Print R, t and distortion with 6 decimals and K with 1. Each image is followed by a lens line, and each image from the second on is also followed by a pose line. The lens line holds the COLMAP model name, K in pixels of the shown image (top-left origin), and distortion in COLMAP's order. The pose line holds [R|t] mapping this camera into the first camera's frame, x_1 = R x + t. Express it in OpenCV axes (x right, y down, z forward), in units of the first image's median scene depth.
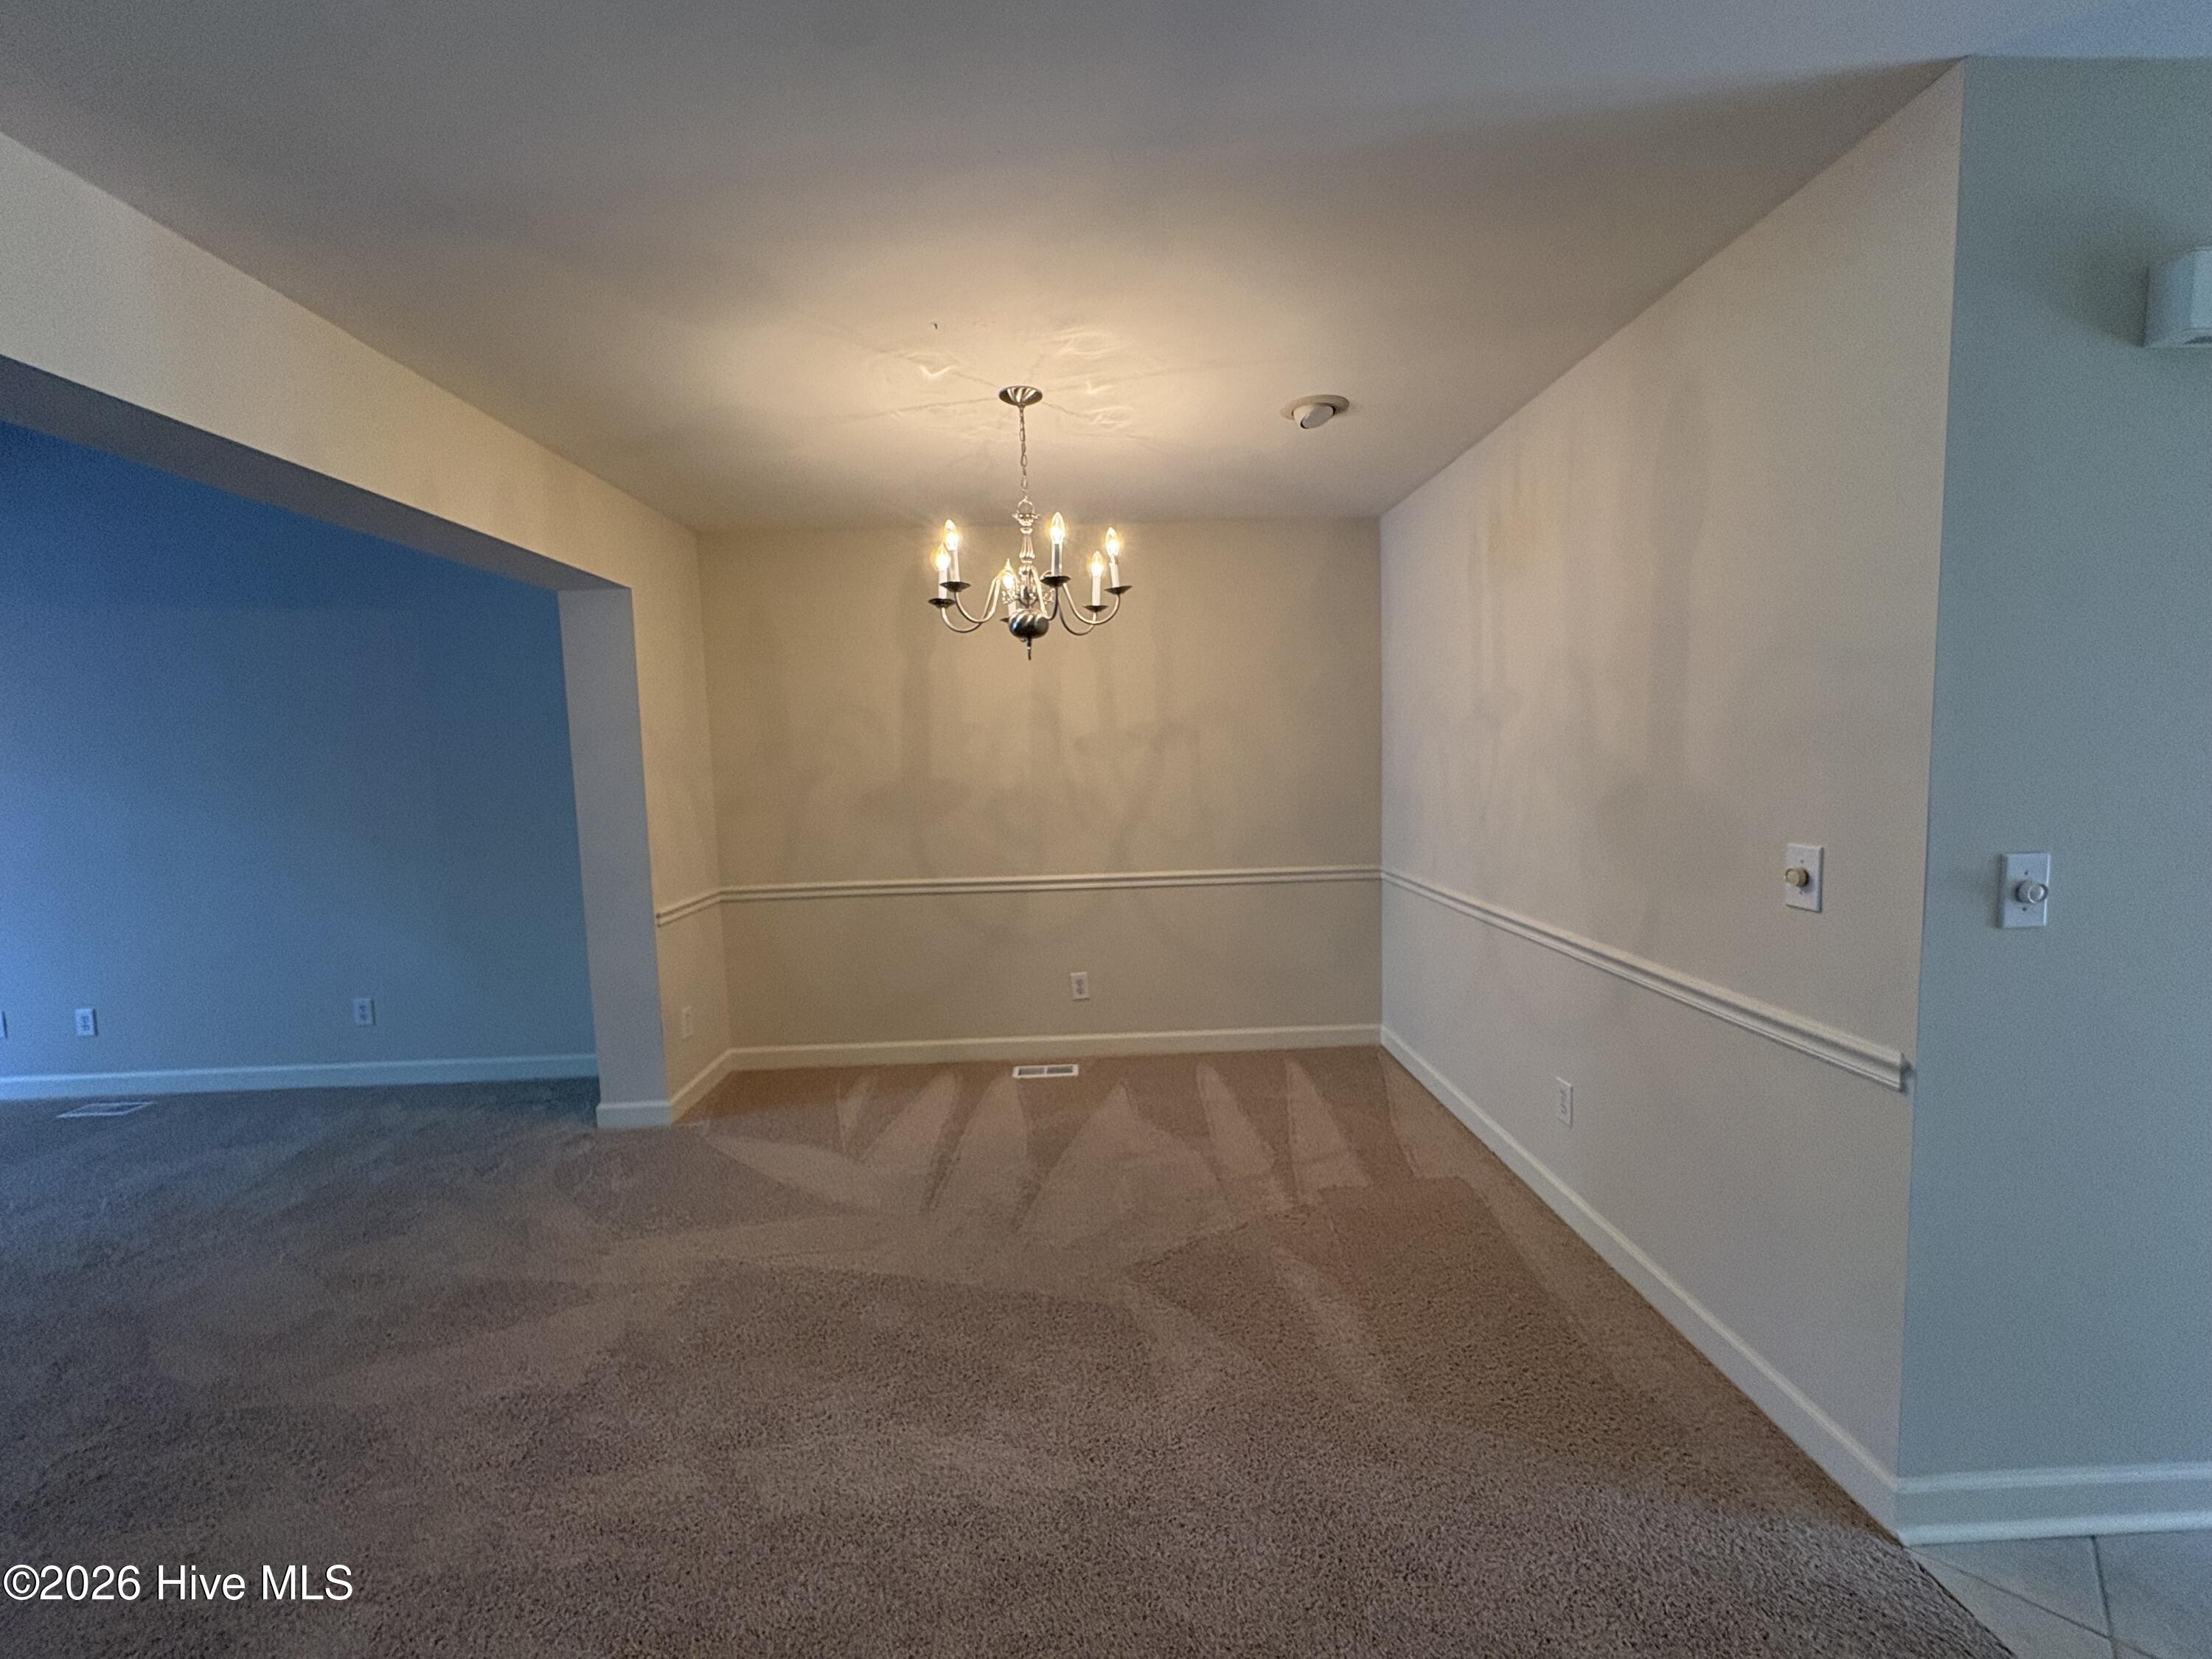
lens RADIAL K [[884.5, 0, 1106.0], [0, 884.5, 829.5], [0, 0, 1]] dist [0.000478, 0.000473]
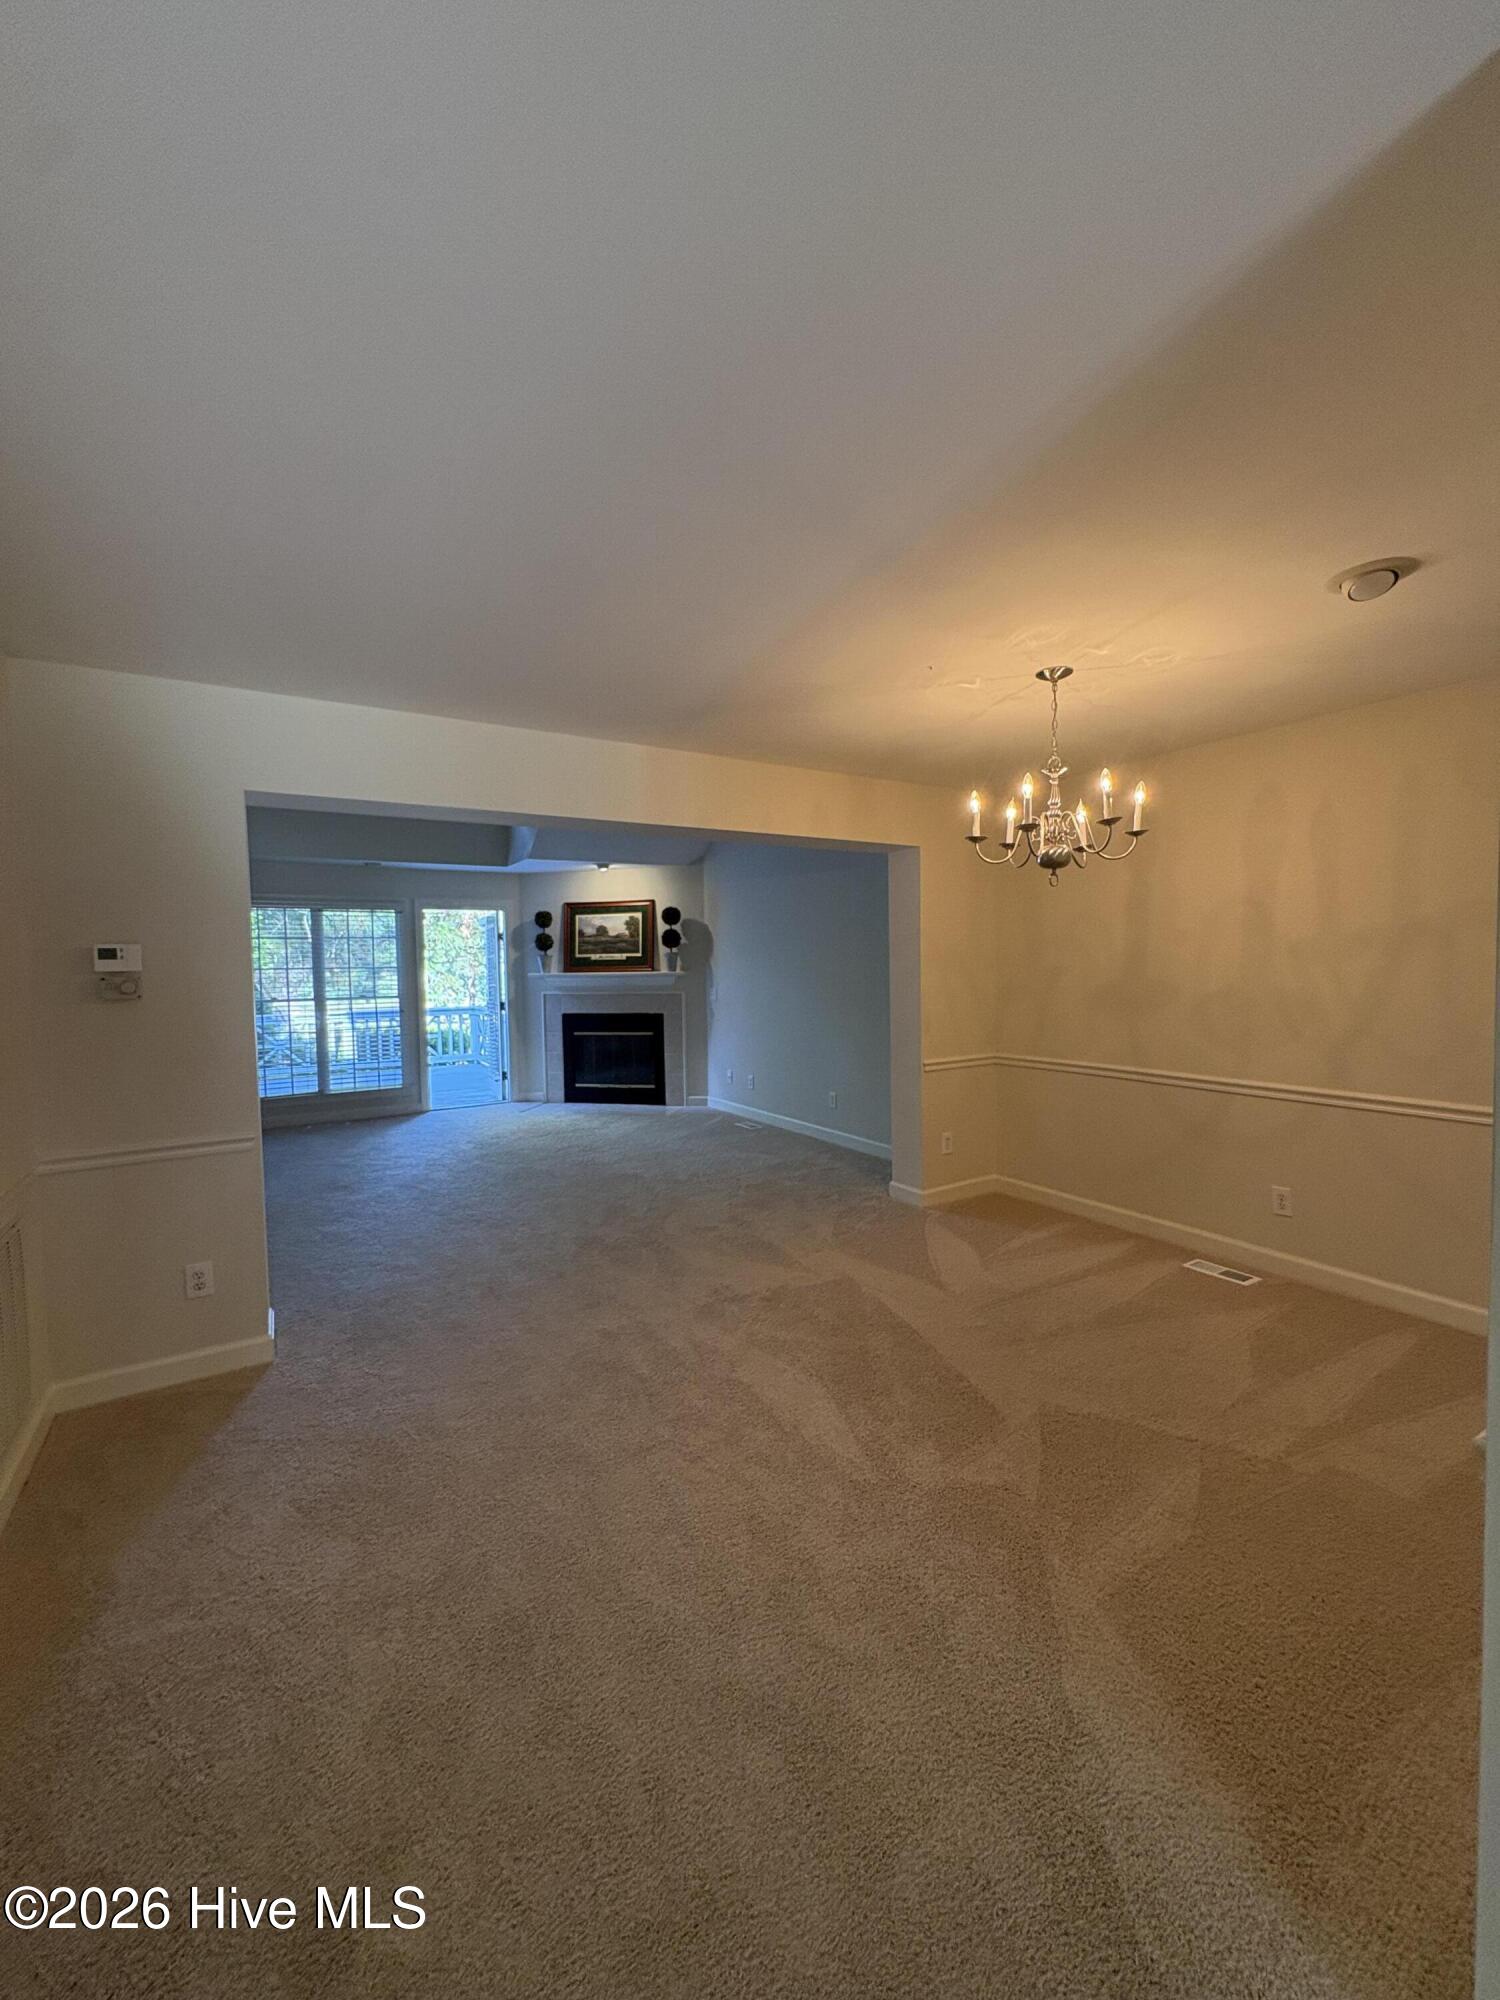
lens RADIAL K [[799.7, 0, 750.0], [0, 799.7, 1000.0], [0, 0, 1]] dist [0.000478, 0.000473]
pose [[0.500189, 0.061427, -0.863735, 0.497143], [-0.070884, 0.997038, 0.029859, -0.029475], [0.863010, 0.046290, 0.503061, 0.070507]]
